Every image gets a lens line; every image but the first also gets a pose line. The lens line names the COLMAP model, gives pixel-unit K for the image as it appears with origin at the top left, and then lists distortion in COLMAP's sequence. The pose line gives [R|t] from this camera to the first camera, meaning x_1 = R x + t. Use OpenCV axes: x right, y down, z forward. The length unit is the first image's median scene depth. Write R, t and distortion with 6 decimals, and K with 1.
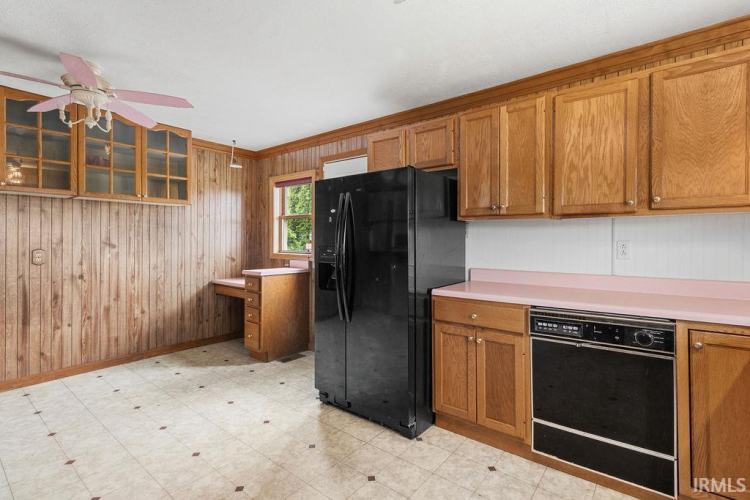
lens RADIAL K [[348.0, 0, 378.4], [0, 348.0, 243.1], [0, 0, 1]] dist [-0.001779, 0.000038]
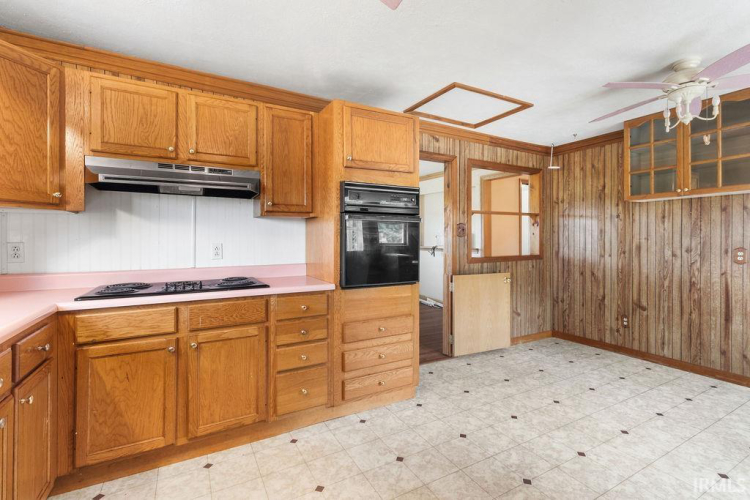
lens RADIAL K [[348.0, 0, 378.4], [0, 348.0, 243.1], [0, 0, 1]] dist [-0.001779, 0.000038]
pose [[-0.357746, 0.008181, -0.933783, 0.309416], [-0.009272, 0.999881, 0.012313, 0.001302], [0.933773, 0.013063, -0.357627, 0.406913]]
